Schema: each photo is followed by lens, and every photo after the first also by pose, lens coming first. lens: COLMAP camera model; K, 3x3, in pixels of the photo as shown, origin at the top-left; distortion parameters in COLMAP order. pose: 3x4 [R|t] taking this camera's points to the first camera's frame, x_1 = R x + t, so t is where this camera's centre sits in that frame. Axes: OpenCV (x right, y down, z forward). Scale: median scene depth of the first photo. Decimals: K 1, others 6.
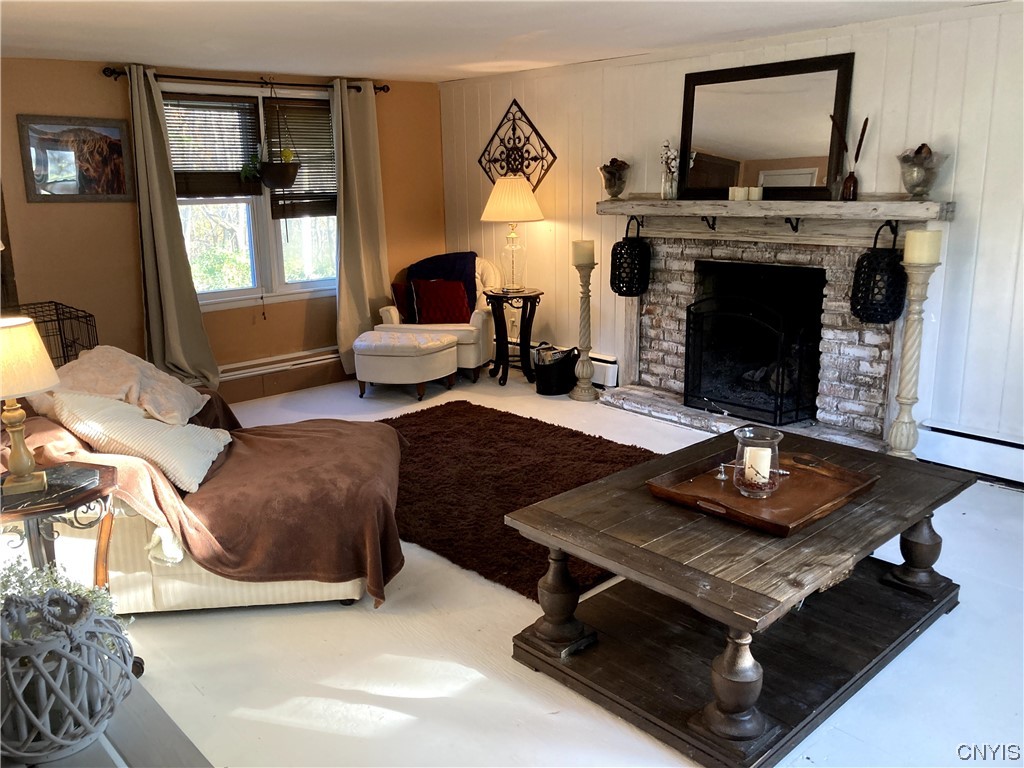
lens RADIAL K [[834.7, 0, 510.2], [0, 834.7, 393.3], [0, 0, 1]] dist [-0.011074, -0.026899]
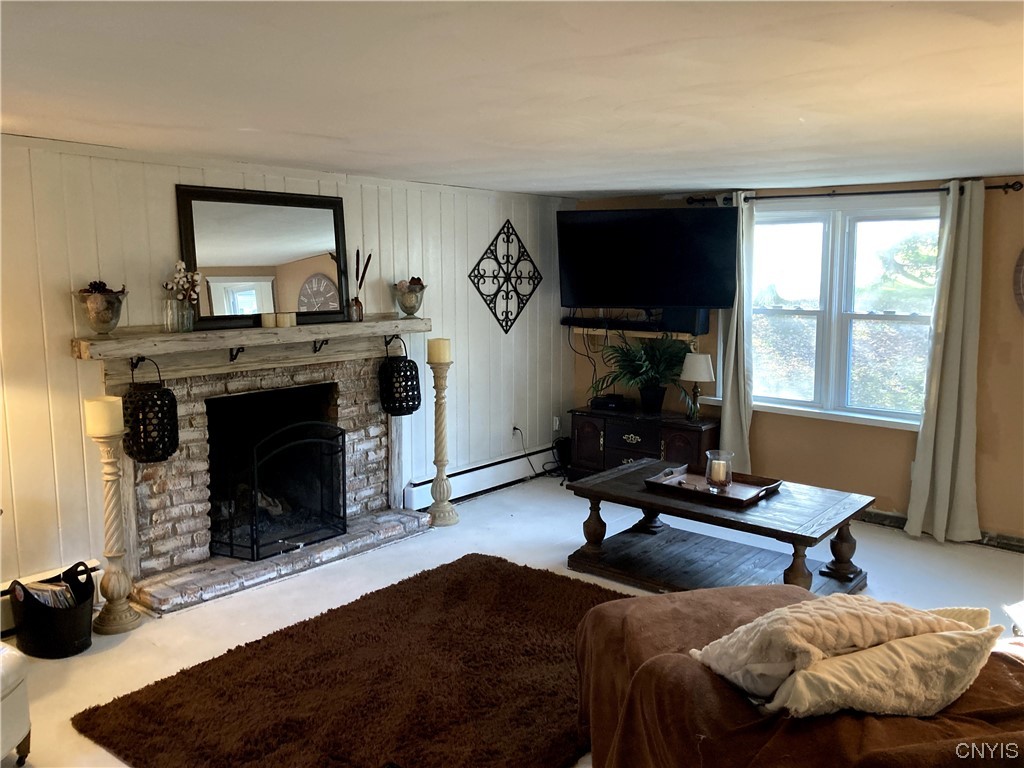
lens RADIAL K [[834.7, 0, 509.9], [0, 834.7, 382.0], [0, 0, 1]] dist [-0.011074, -0.026899]
pose [[-0.159813, -0.119560, 0.979880, -0.733838], [0.237242, 0.958893, 0.155692, -0.262148], [-0.958215, 0.257351, -0.124879, 0.896510]]
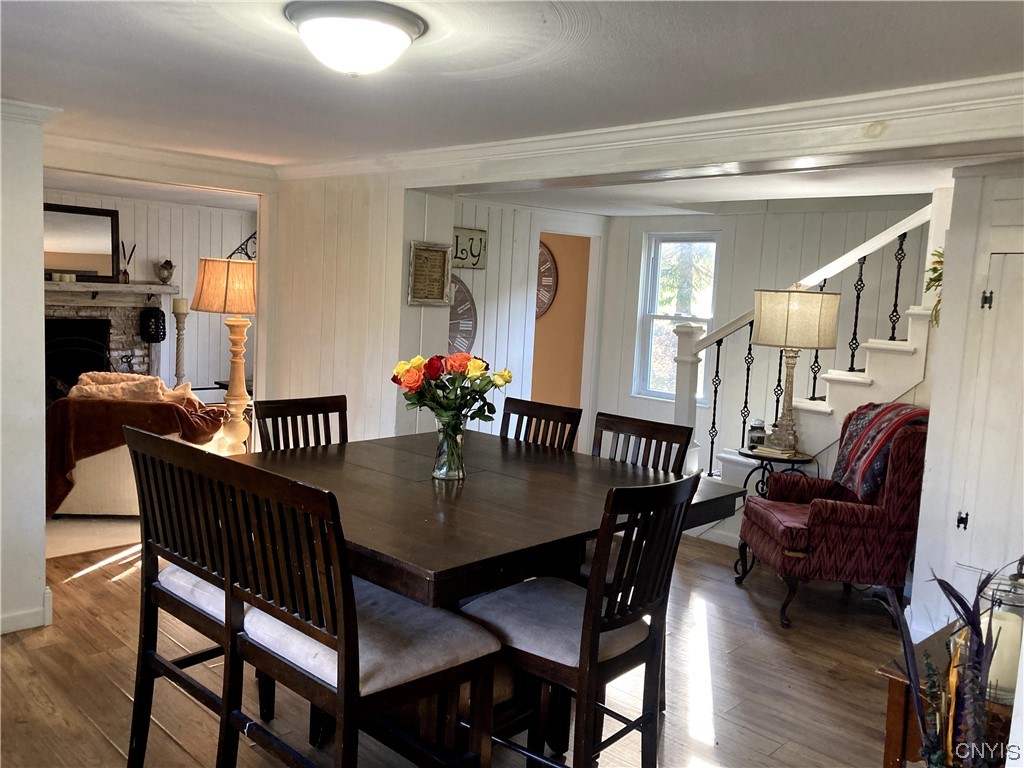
lens RADIAL K [[834.7, 0, 511.5], [0, 834.7, 373.6], [0, 0, 1]] dist [-0.011074, -0.026899]
pose [[-0.060740, -0.088402, 0.994231, -1.508574], [0.189791, 0.976876, 0.098454, -0.041460], [-0.979944, 0.194677, -0.042558, 0.214529]]
